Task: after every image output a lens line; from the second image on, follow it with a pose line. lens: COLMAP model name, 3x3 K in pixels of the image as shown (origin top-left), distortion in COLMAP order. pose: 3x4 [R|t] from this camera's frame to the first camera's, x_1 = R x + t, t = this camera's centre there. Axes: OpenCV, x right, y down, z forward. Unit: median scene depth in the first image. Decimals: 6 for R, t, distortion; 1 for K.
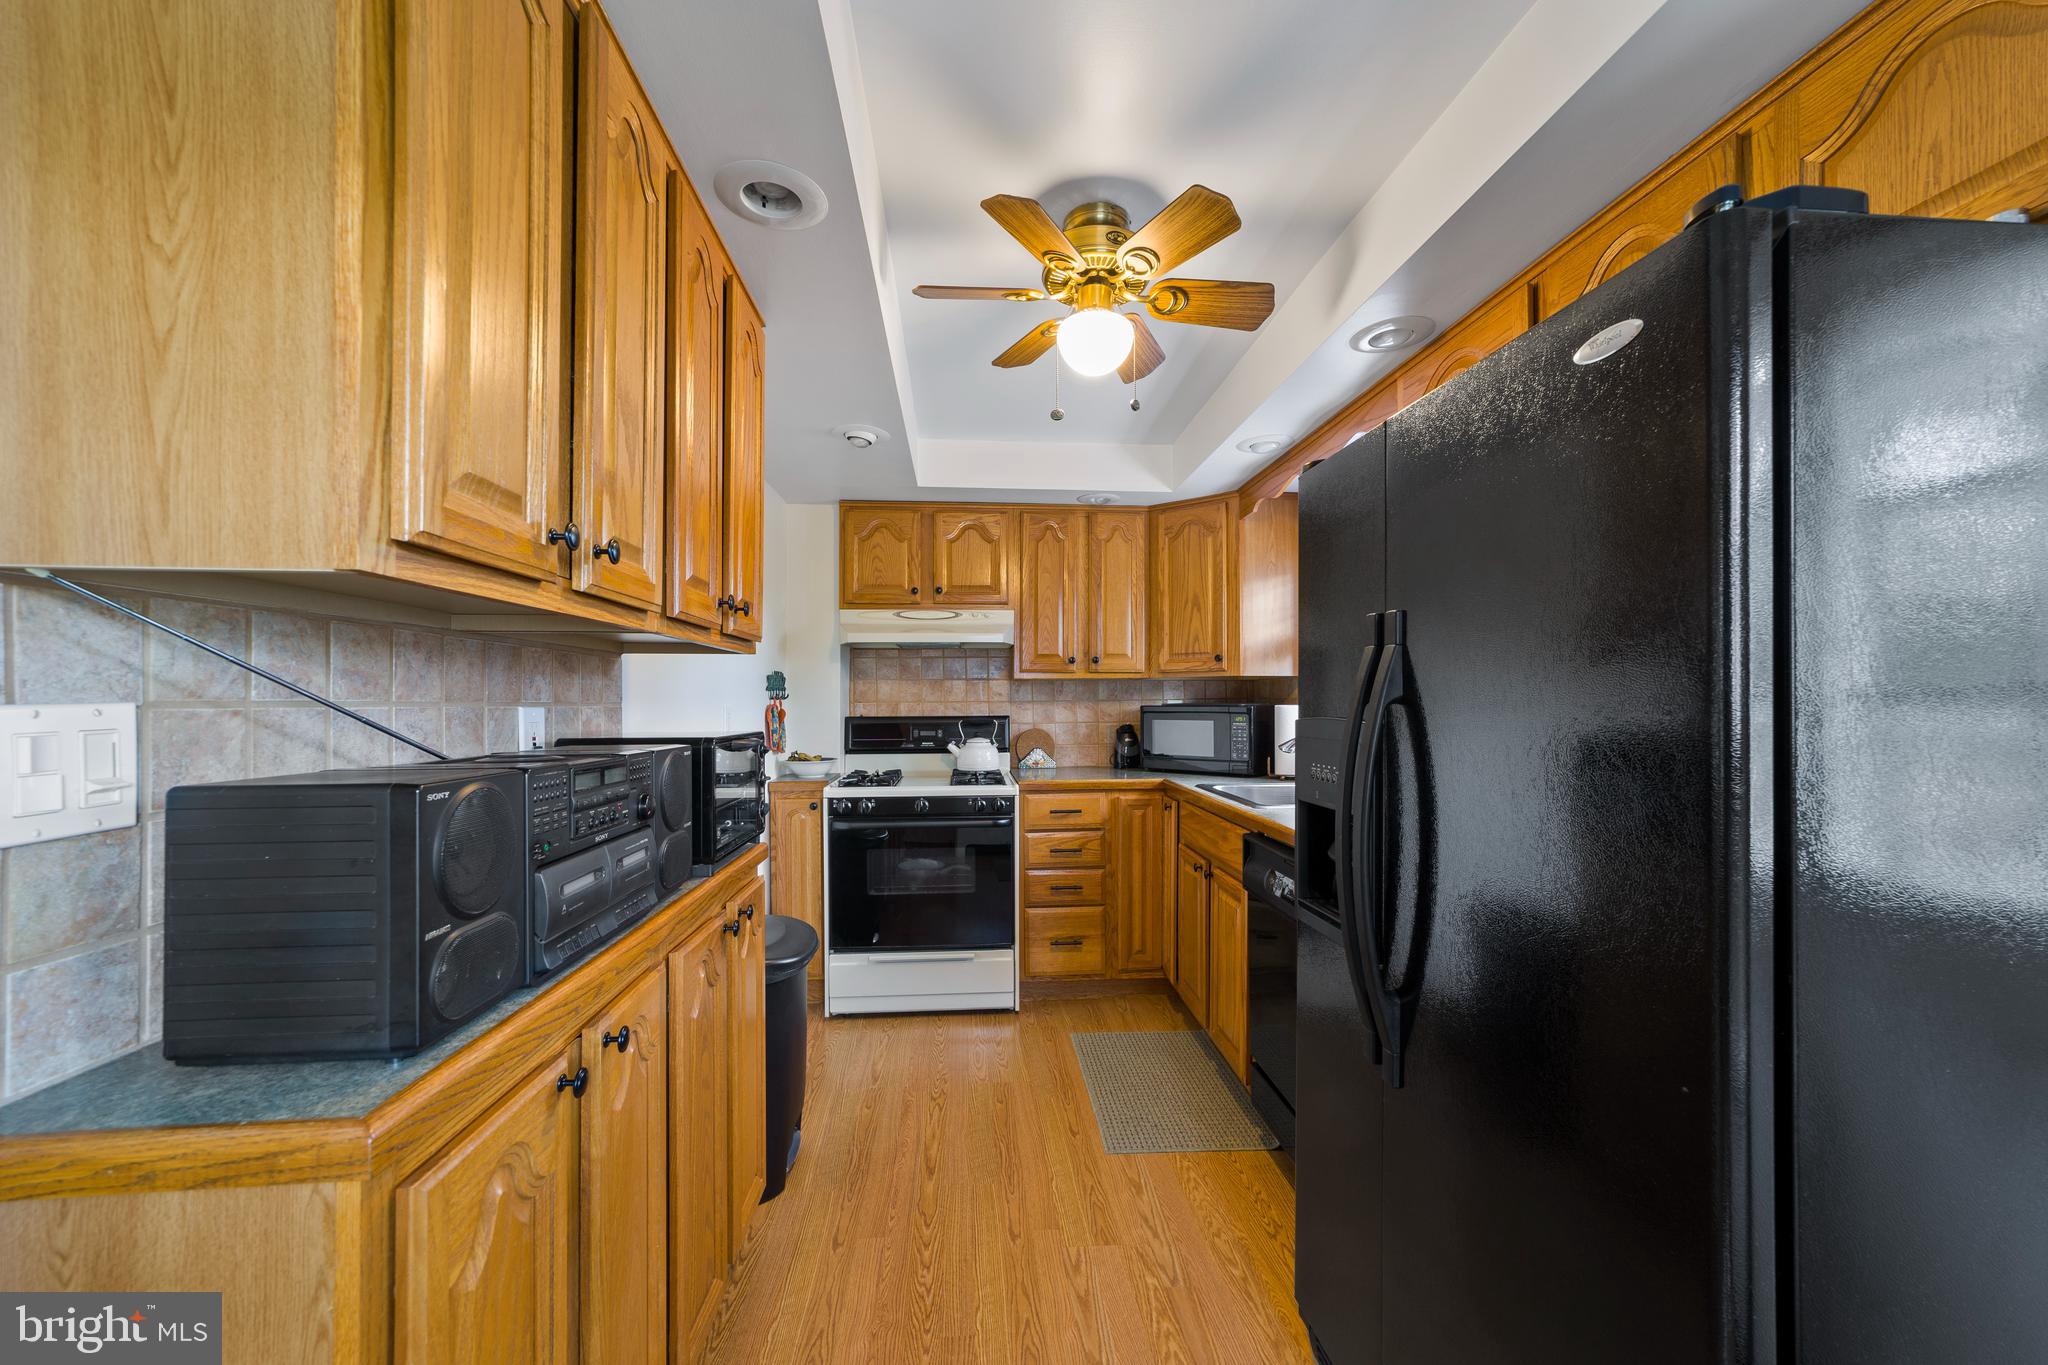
lens RADIAL K [[786.4, 0, 1027.3], [0, 786.4, 688.8], [0, 0, 1]] dist [0.003797, 0.000461]
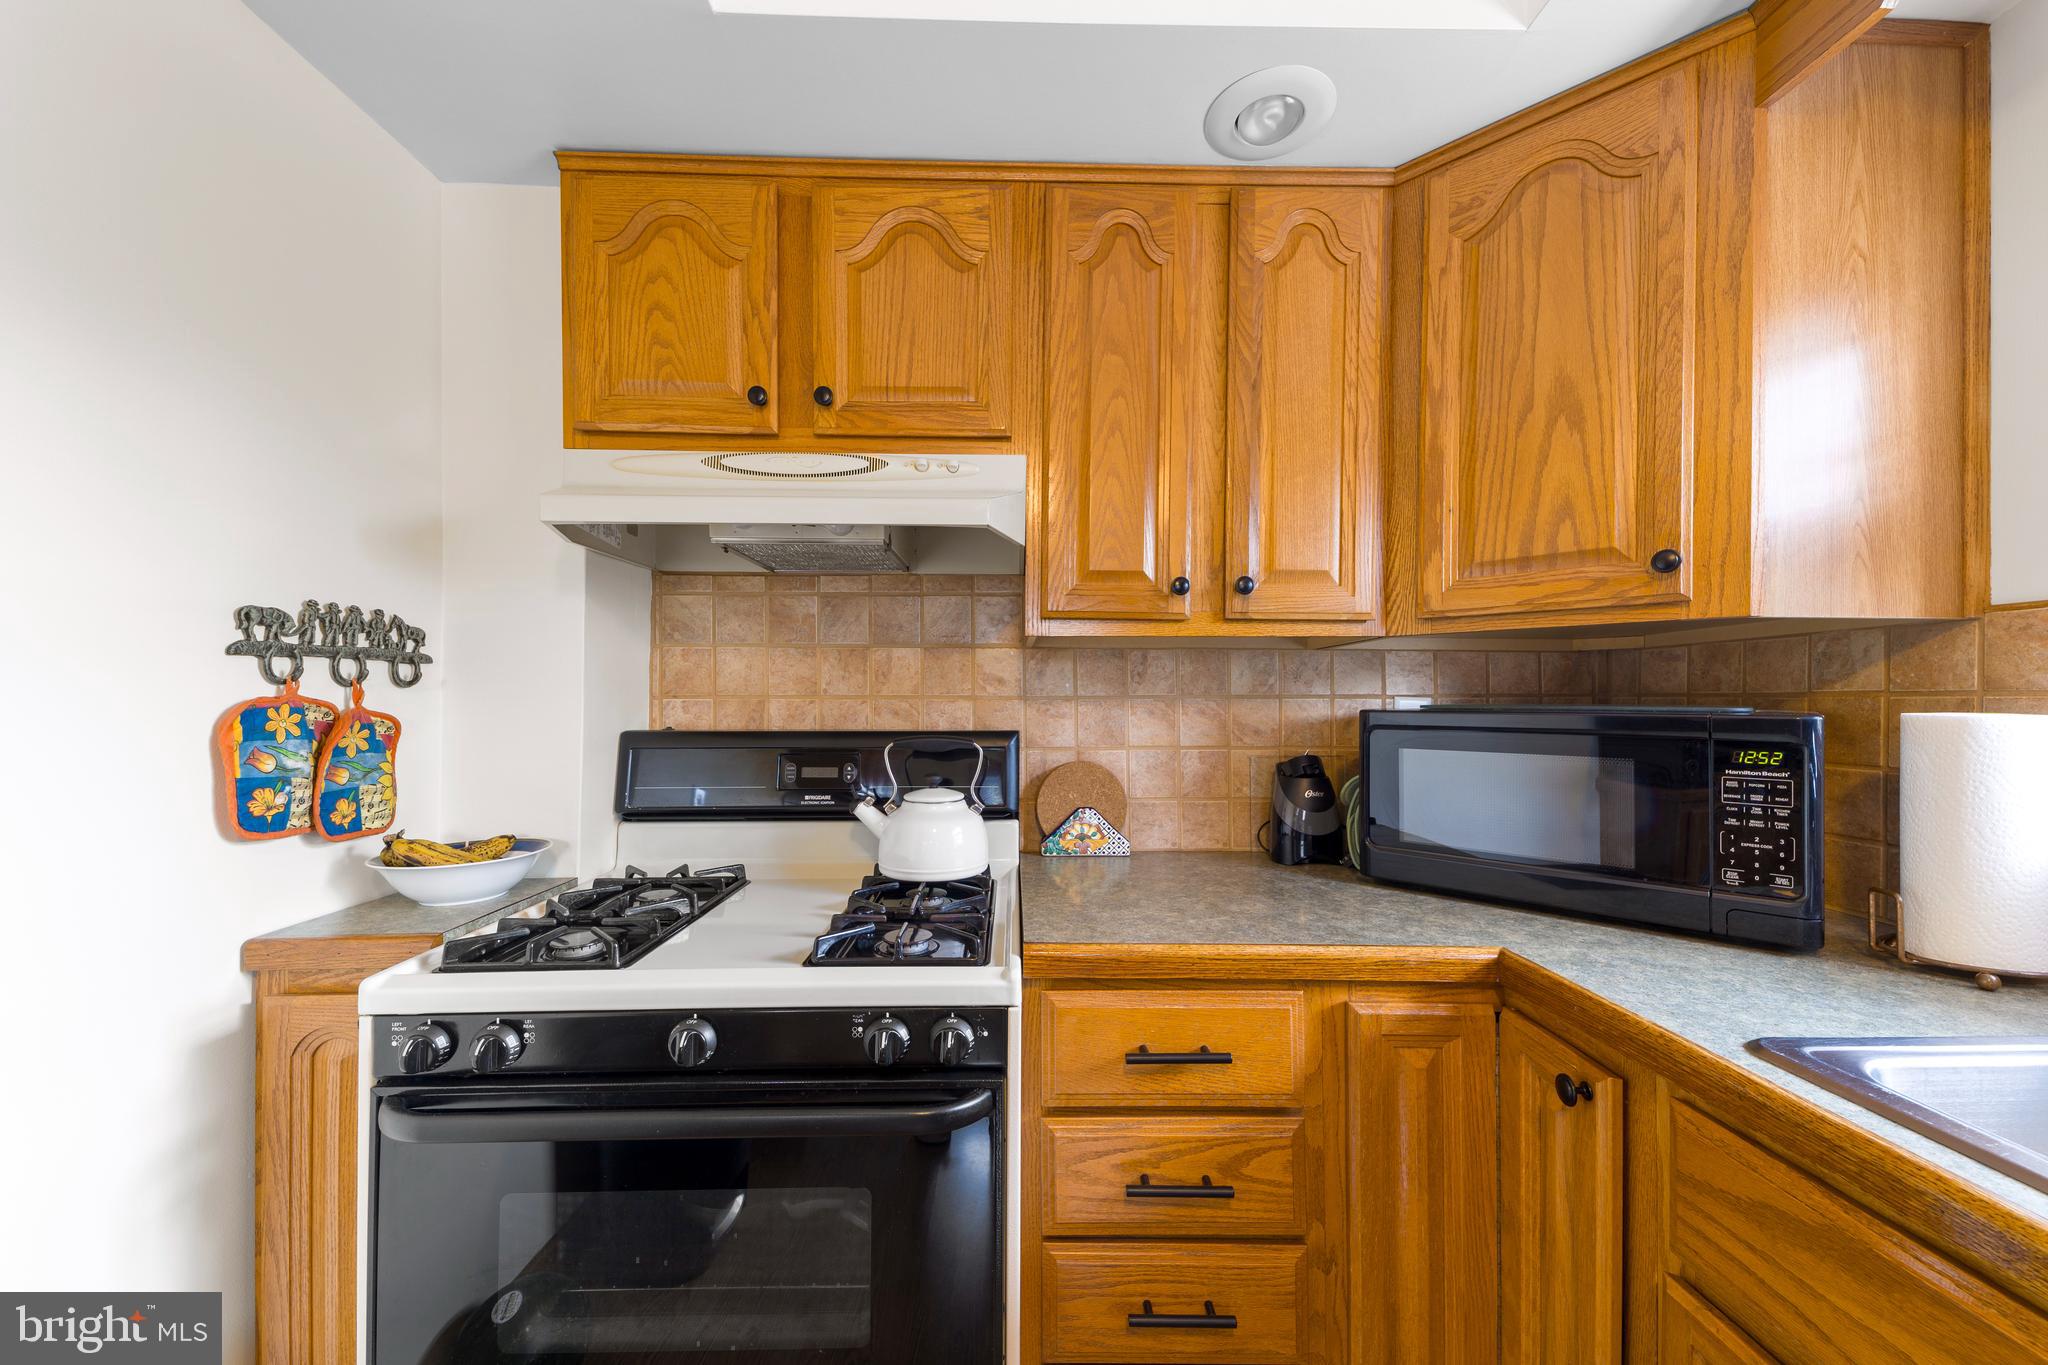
lens RADIAL K [[786.4, 0, 1012.7], [0, 786.4, 691.6], [0, 0, 1]] dist [0.003797, 0.000461]
pose [[0.996983, 0.007129, -0.077290, 0.006508], [-0.006955, 0.999973, 0.002523, 0.013058], [0.077306, -0.001977, 0.997005, 0.619164]]
